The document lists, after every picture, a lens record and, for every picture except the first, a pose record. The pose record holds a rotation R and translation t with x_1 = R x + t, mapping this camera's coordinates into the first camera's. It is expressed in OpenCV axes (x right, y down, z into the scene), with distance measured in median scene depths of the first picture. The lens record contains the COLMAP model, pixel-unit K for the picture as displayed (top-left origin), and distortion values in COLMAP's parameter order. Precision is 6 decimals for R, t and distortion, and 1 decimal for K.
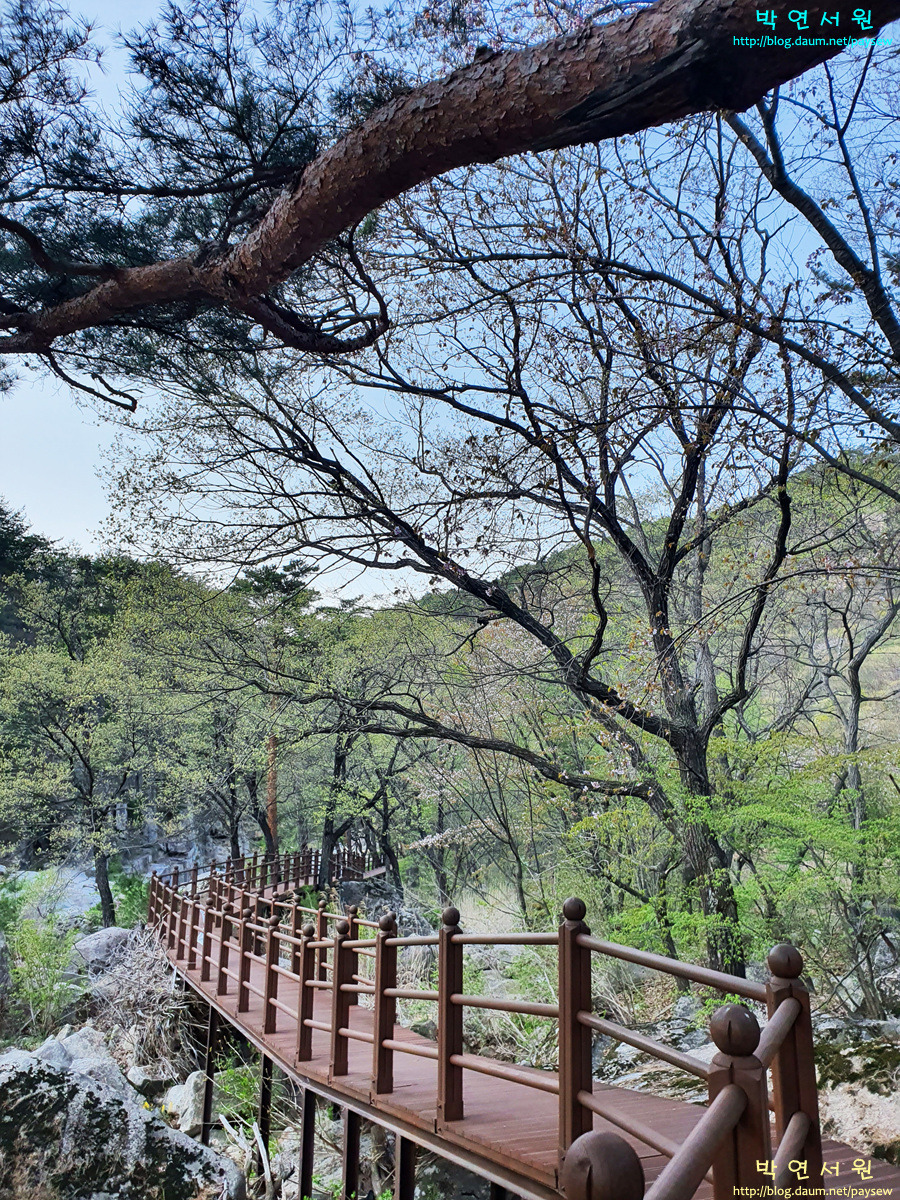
lens RADIAL K [[912.3, 0, 450.0], [0, 912.3, 600.0], [0, 0, 1]] dist [0.023457, -0.014440]
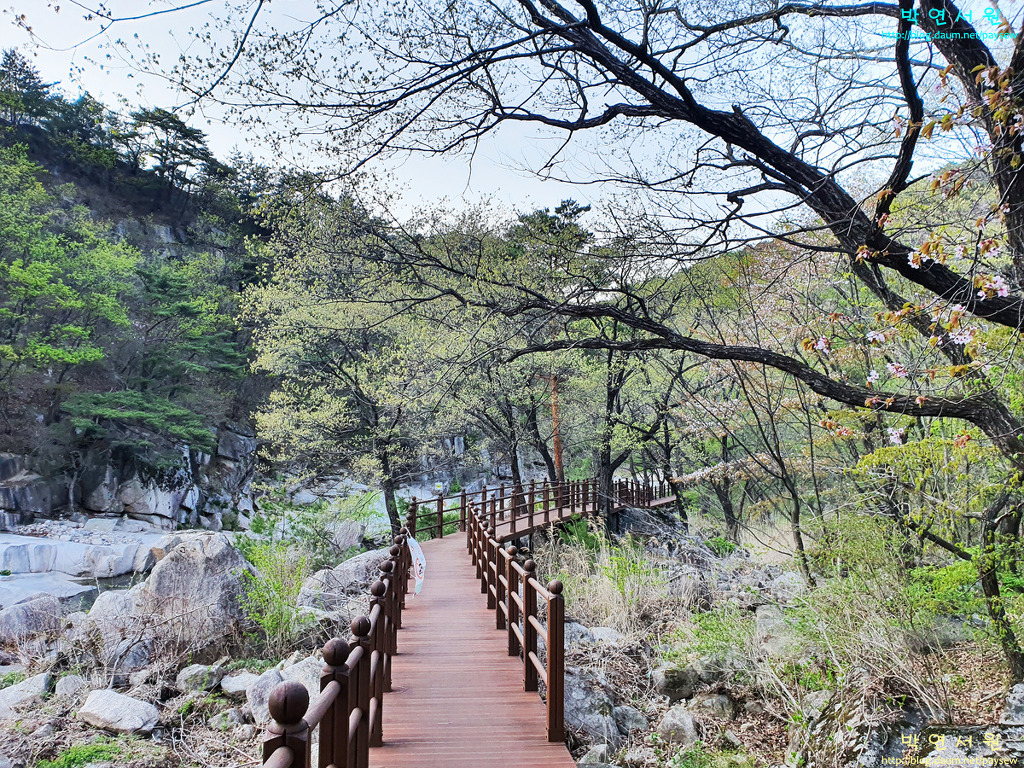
lens RADIAL K [[778.5, 0, 513.9], [0, 778.5, 391.4], [0, 0, 1]] dist [0.023457, -0.014440]
pose [[0.958172, -0.015169, -0.285790, 0.029867], [0.060205, 0.986932, 0.149468, 0.049960], [0.279788, -0.160422, 0.946564, 0.204632]]
